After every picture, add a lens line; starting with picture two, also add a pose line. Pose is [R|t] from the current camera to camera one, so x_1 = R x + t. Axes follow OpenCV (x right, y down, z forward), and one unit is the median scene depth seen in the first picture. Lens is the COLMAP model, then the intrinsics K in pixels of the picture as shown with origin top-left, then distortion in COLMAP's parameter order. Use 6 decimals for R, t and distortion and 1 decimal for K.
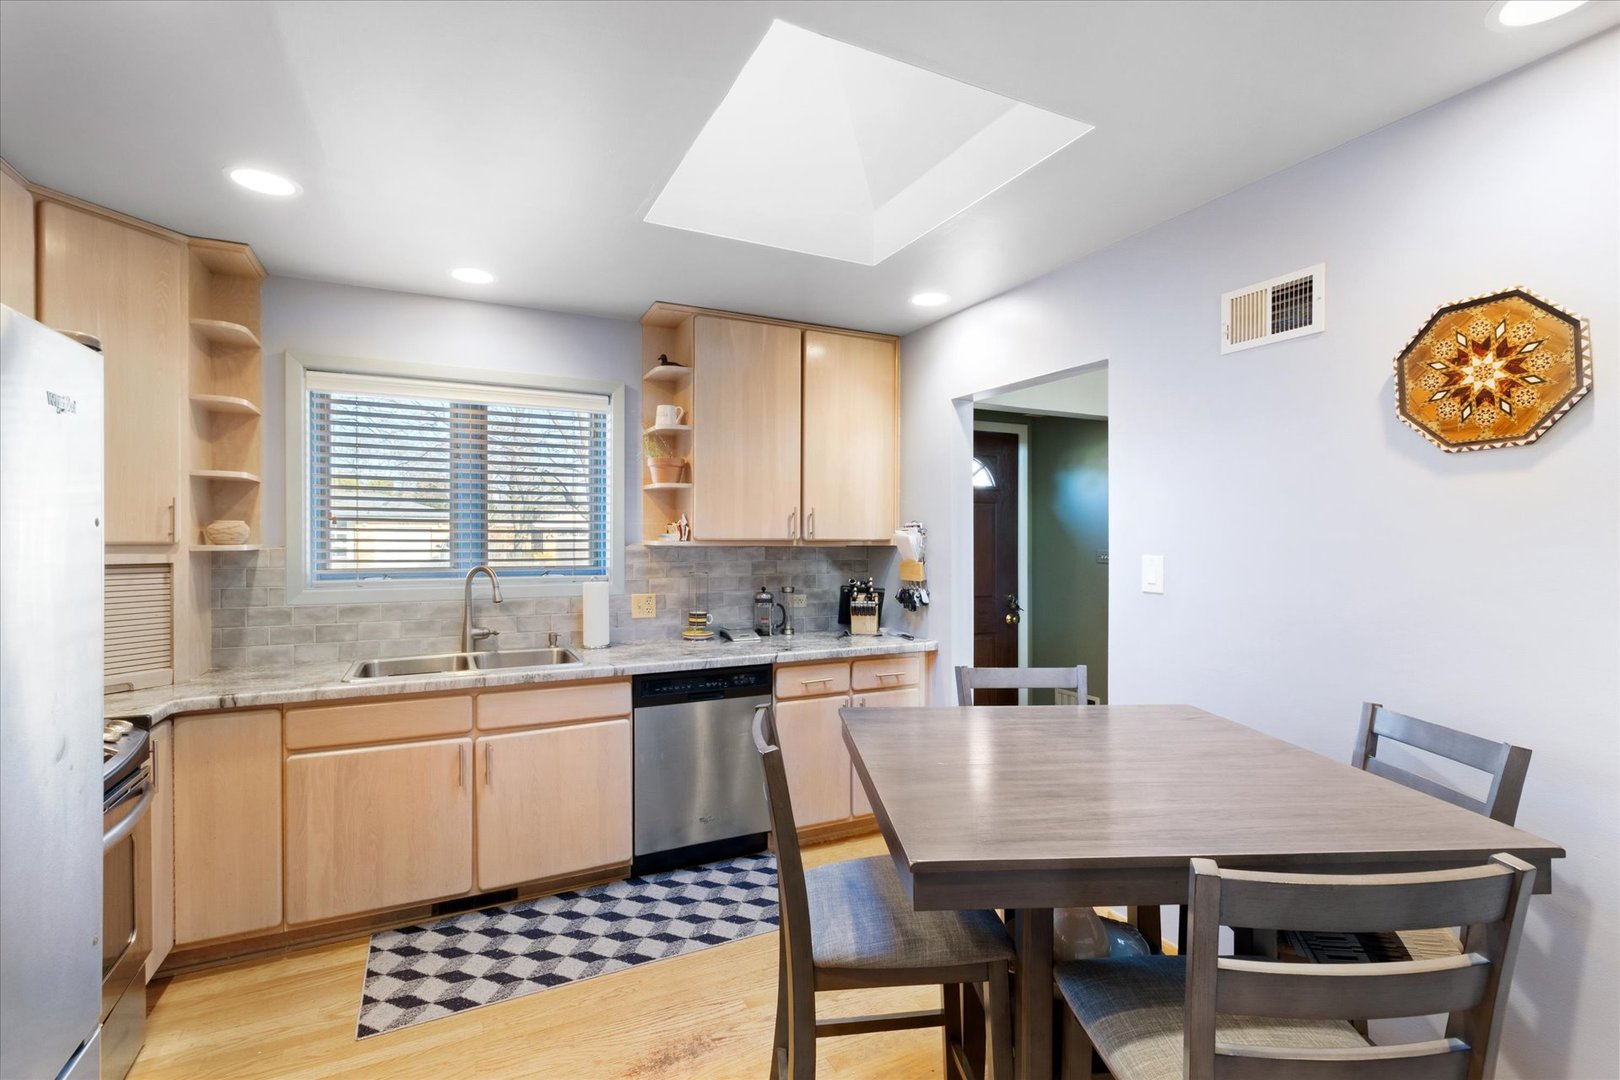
lens RADIAL K [[760.9, 0, 809.6], [0, 760.9, 521.7], [0, 0, 1]] dist [0.018321, 0.000683]
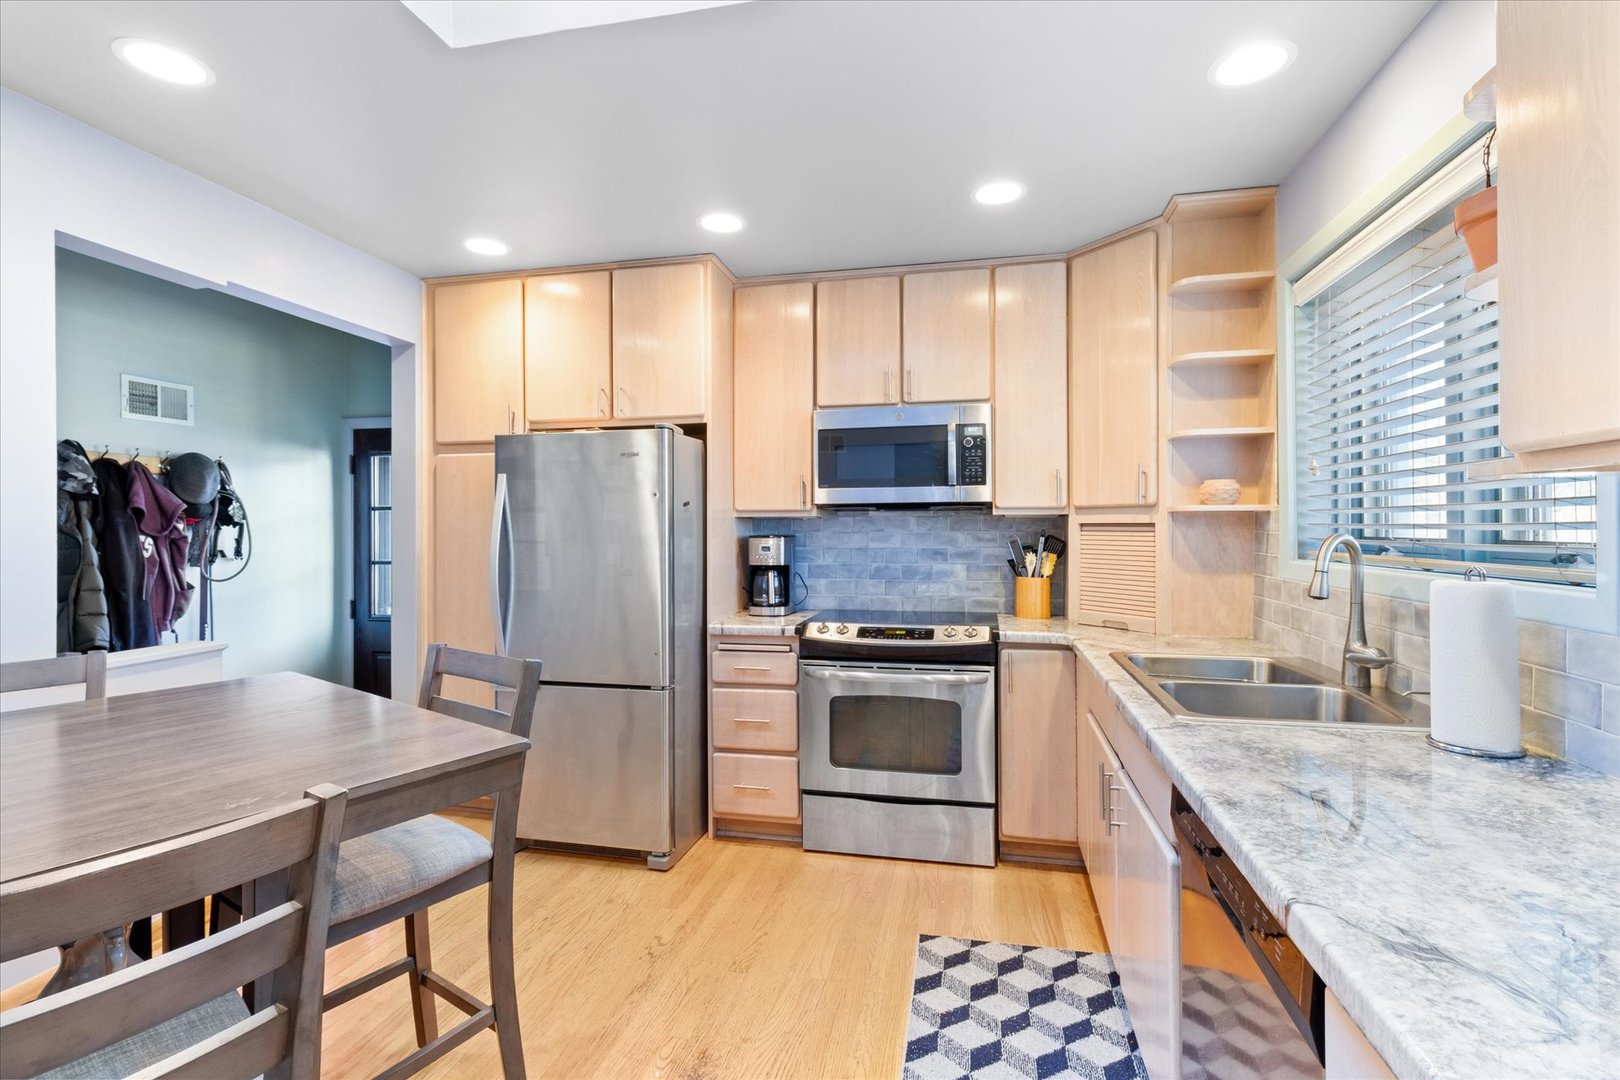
lens RADIAL K [[760.9, 0, 809.6], [0, 760.9, 521.7], [0, 0, 1]] dist [0.018321, 0.000683]
pose [[-0.638743, -0.002279, -0.769417, 0.346950], [0.020977, 0.999572, -0.020374, 0.070467], [0.769134, -0.029154, -0.638422, 1.436100]]
